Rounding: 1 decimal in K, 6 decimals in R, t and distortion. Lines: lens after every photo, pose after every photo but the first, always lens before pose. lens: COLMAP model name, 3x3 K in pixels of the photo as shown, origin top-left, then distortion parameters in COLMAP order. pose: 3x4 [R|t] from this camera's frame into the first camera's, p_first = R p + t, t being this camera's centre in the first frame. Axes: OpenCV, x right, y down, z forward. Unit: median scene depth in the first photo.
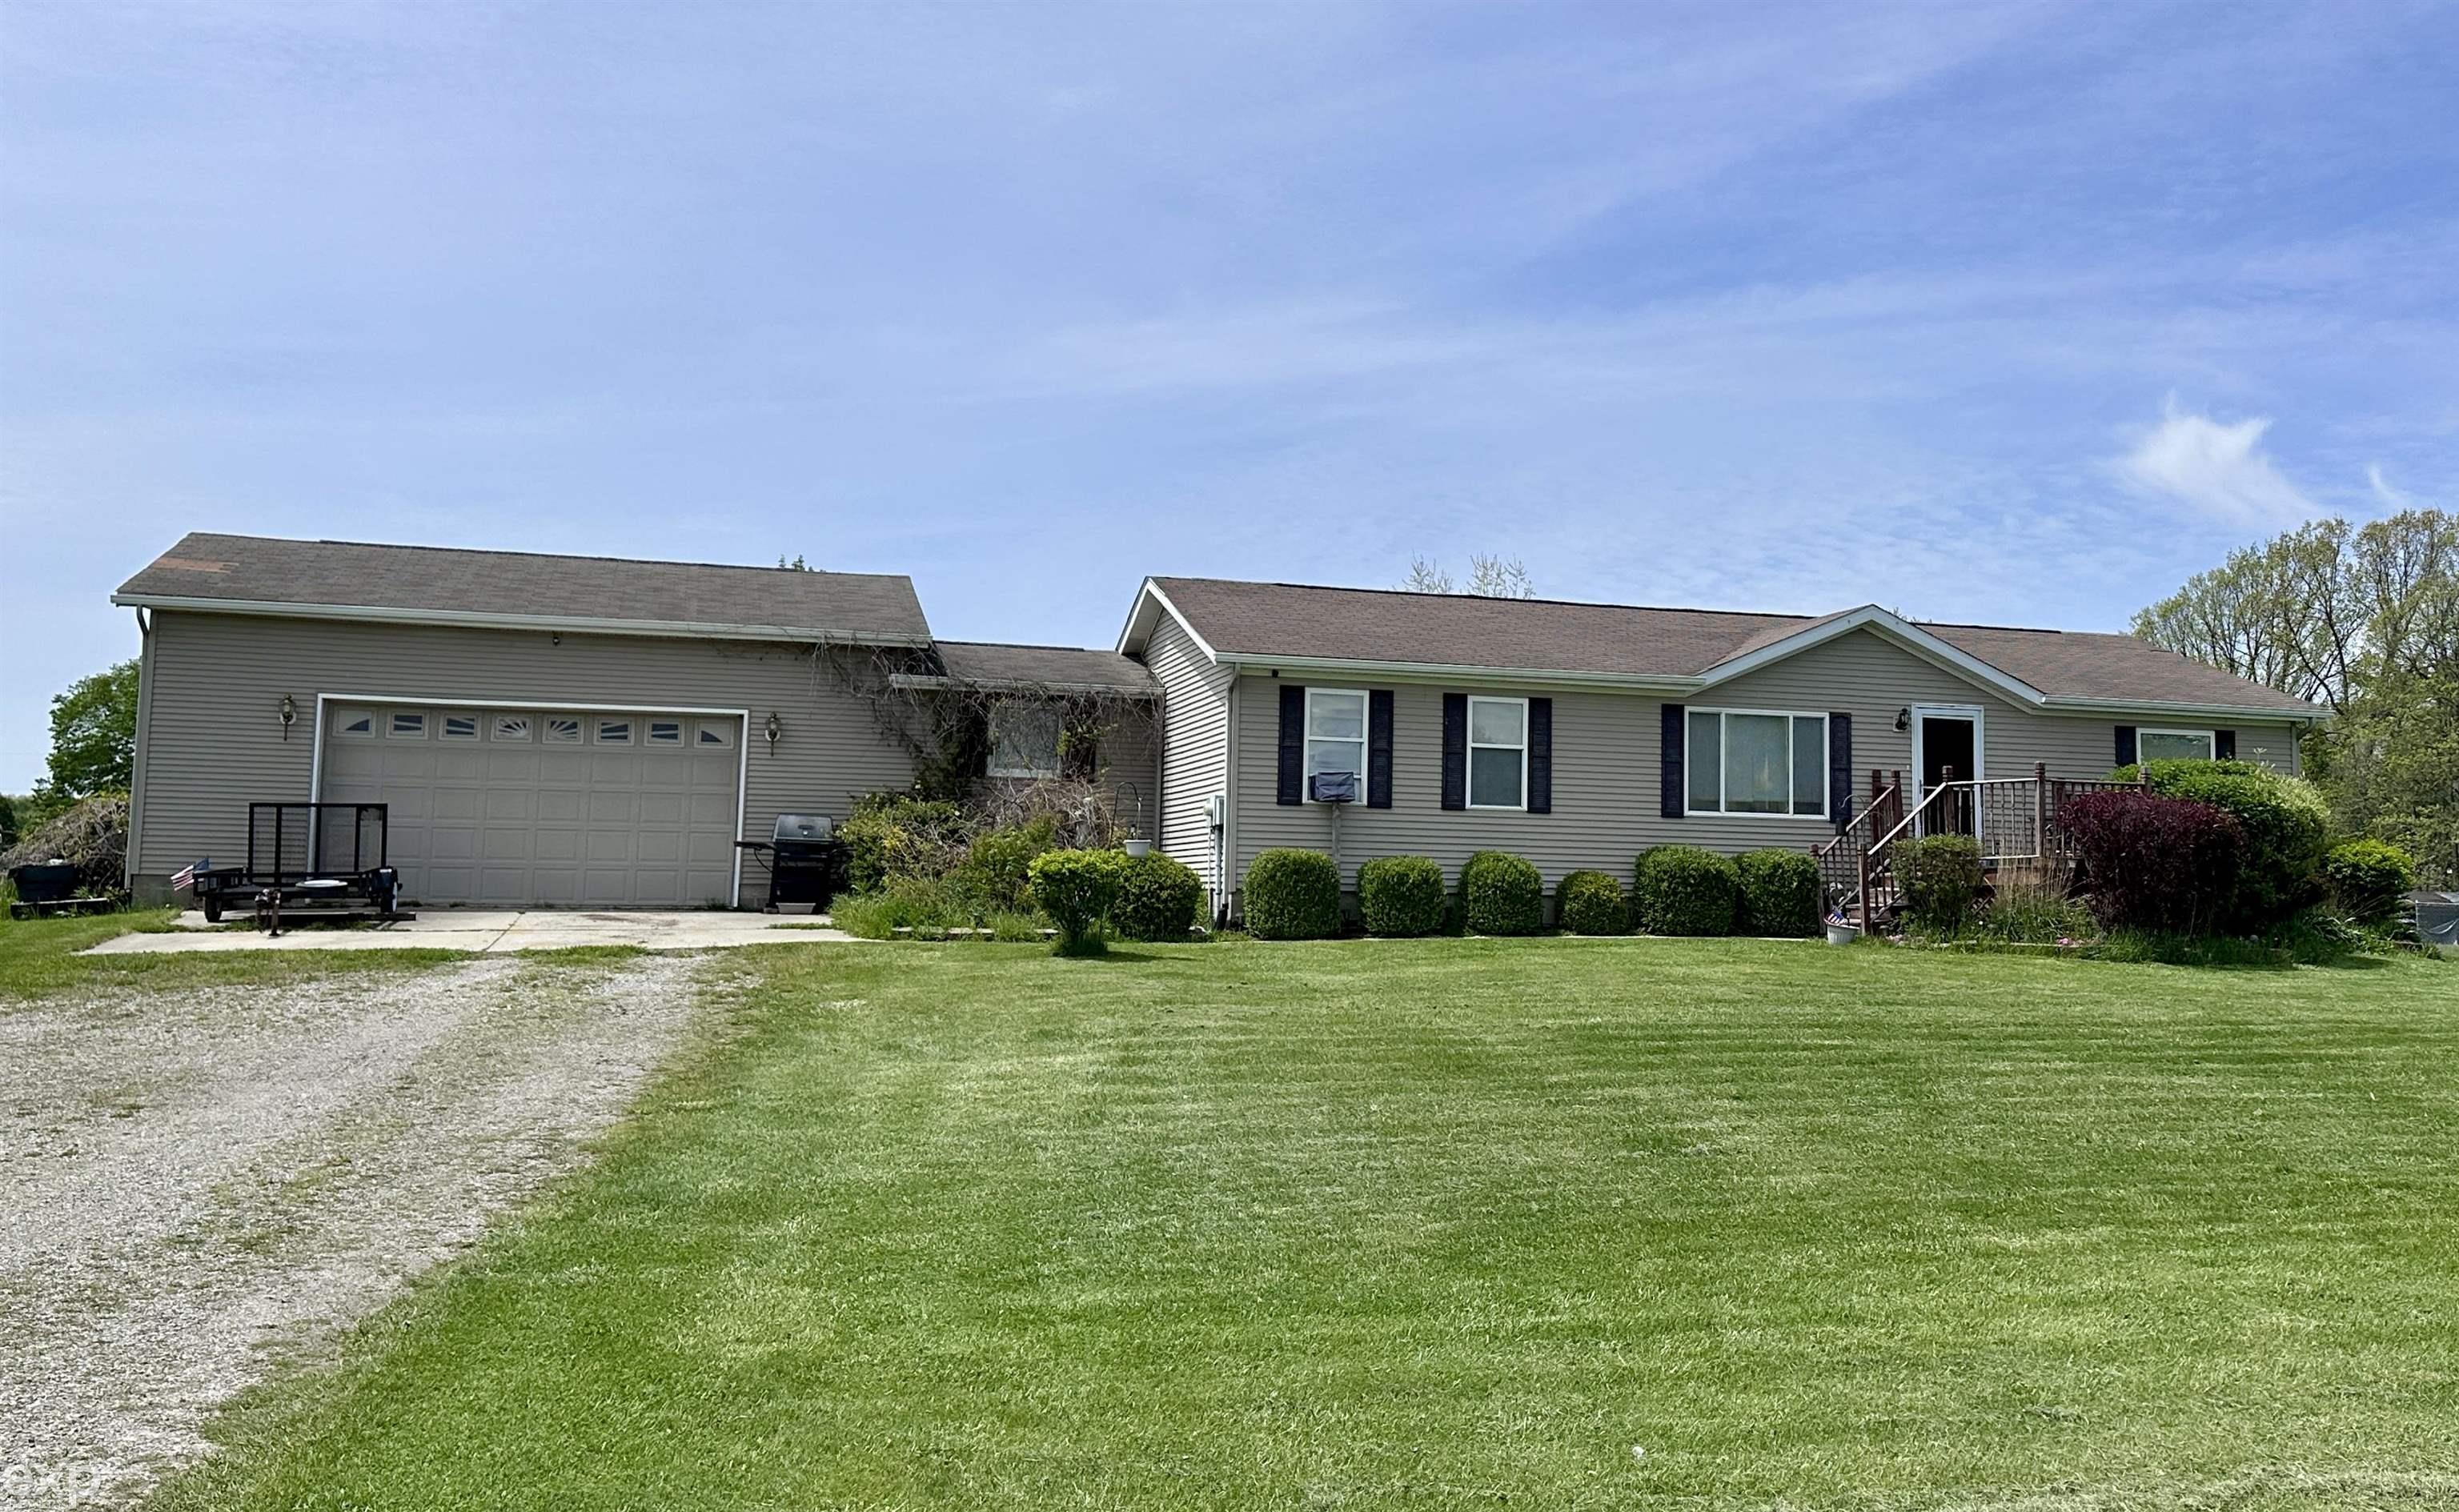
lens RADIAL K [[2285.8, 0, 1445.6], [0, 2285.8, 686.2], [0, 0, 1]] dist [0.029606, 0.000000]
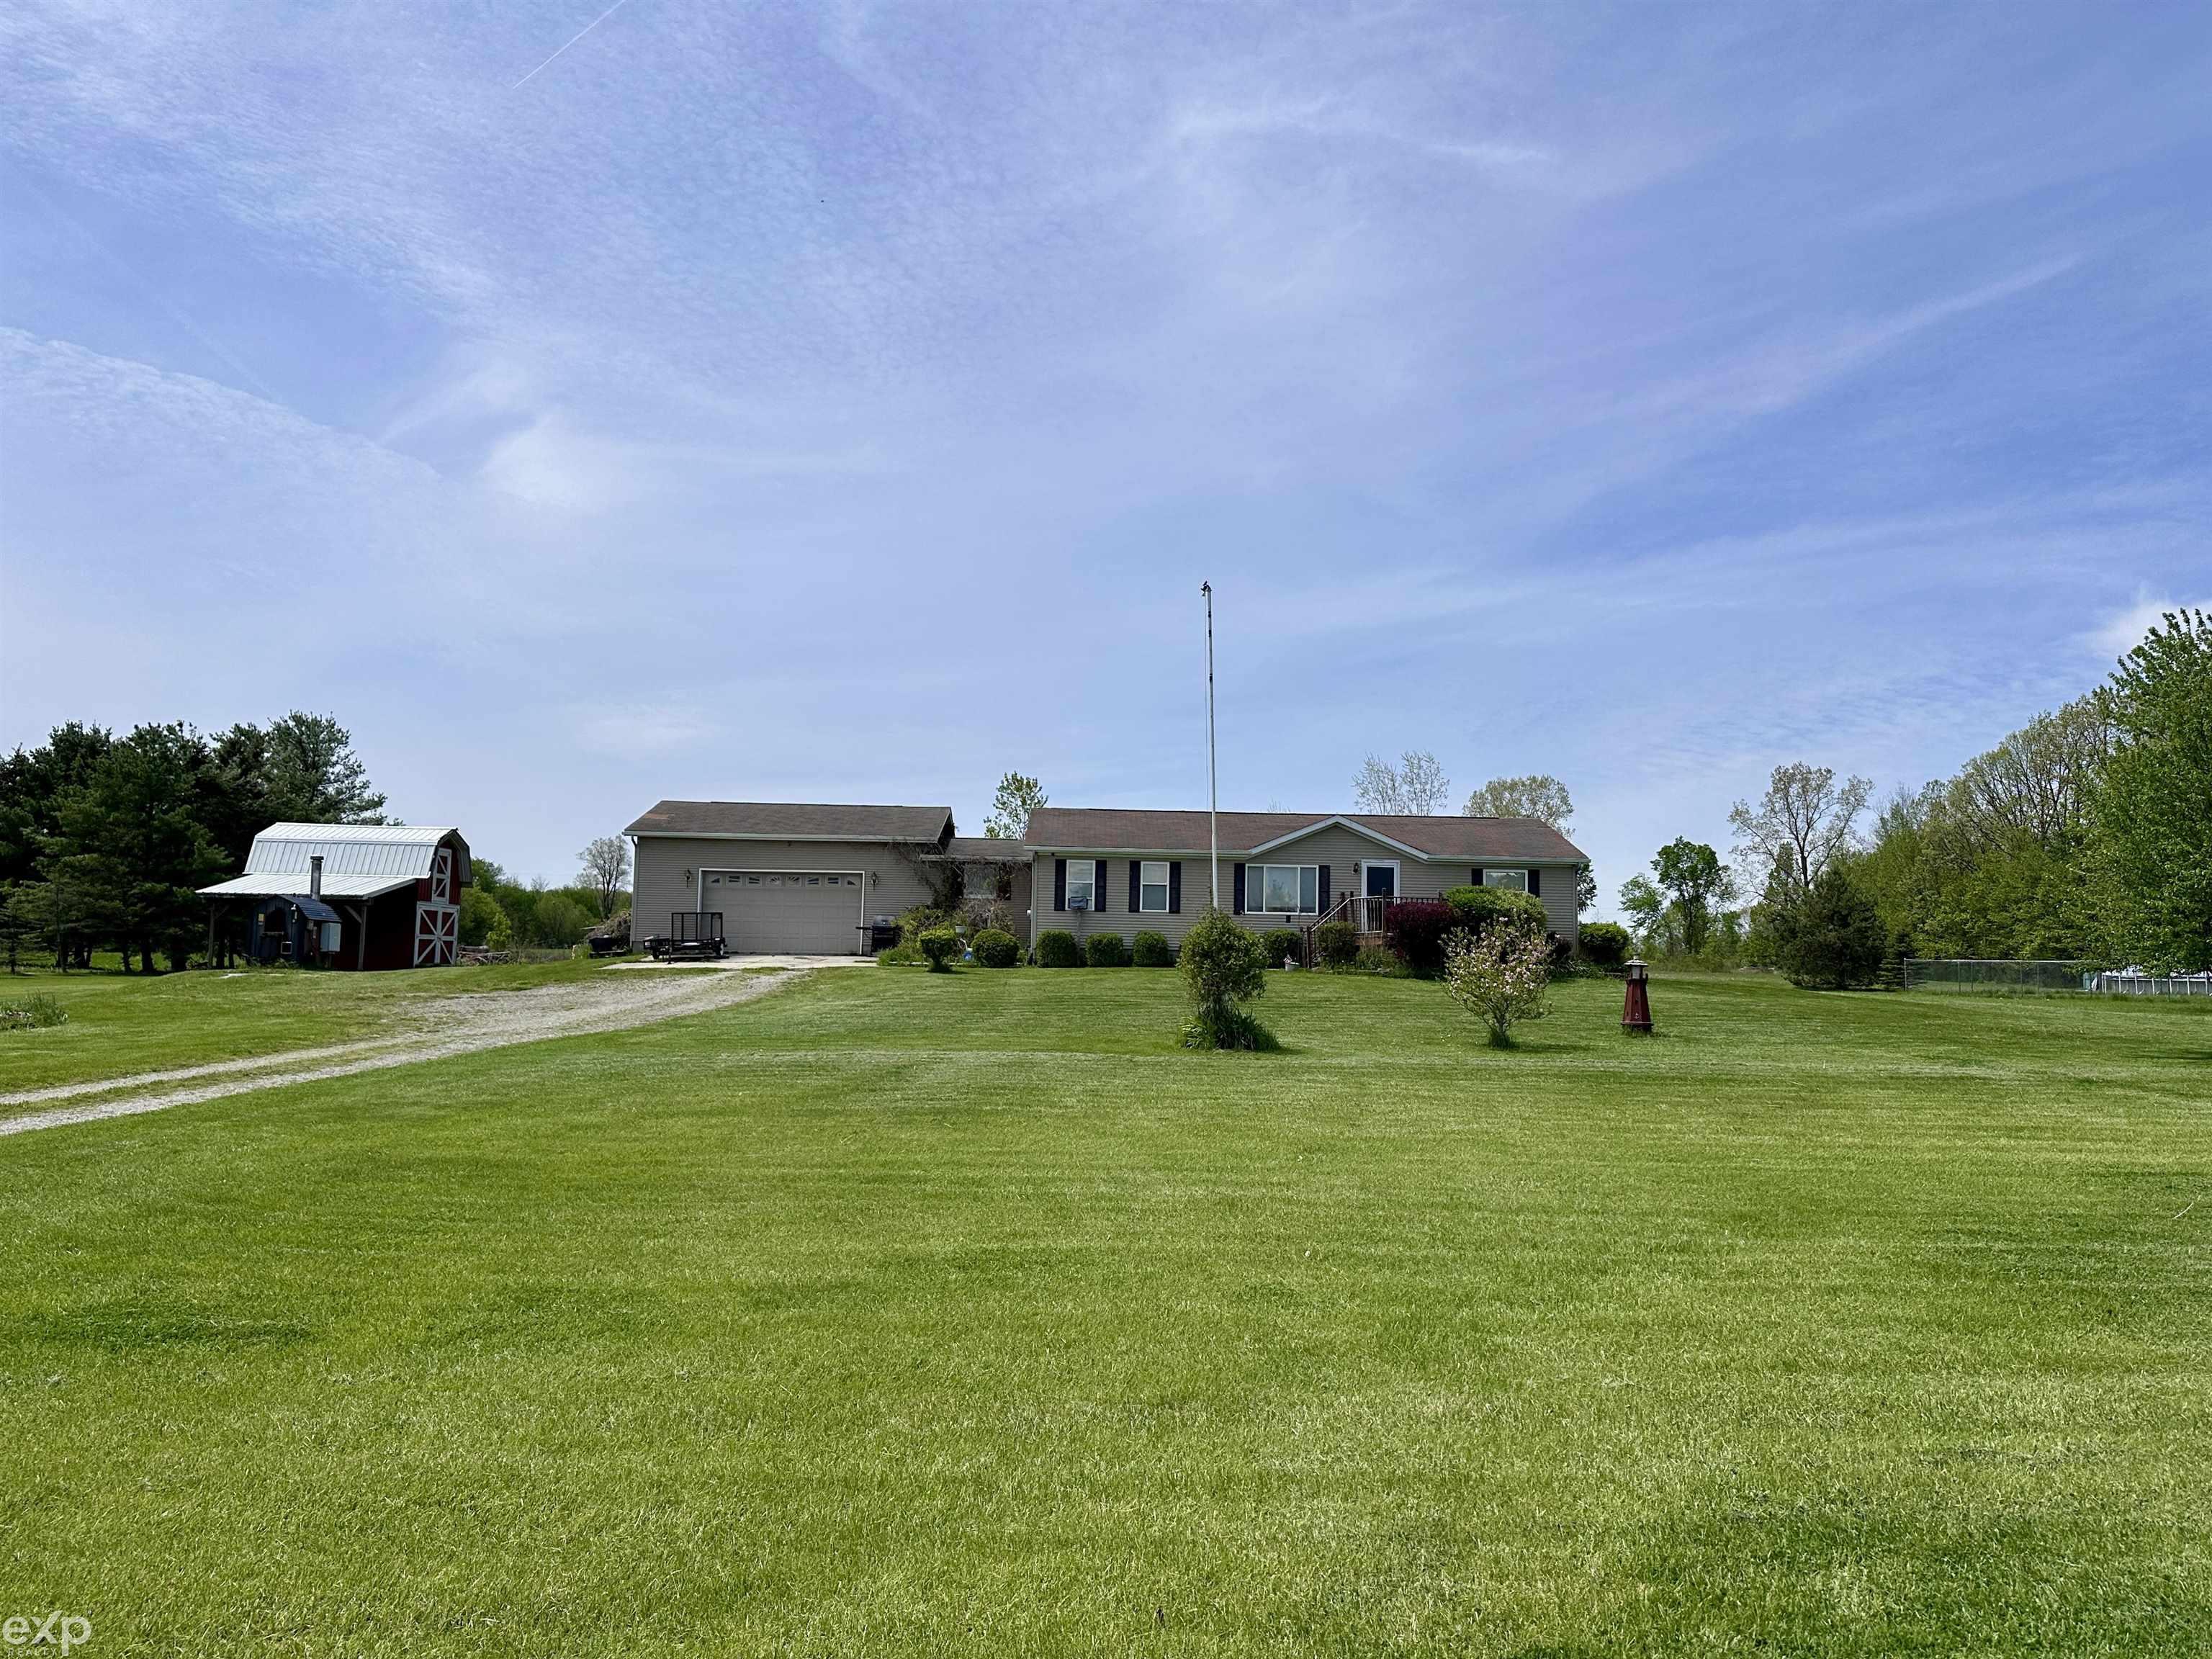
lens RADIAL K [[1550.7, 0, 1116.0], [0, 1550.7, 822.0], [0, 0, 1]] dist [0.024024, -0.003746]
pose [[0.958180, -0.023131, -0.285231, 0.387752], [0.023810, 0.999716, -0.001086, -0.031317], [0.285175, -0.005751, 0.958458, -0.441538]]
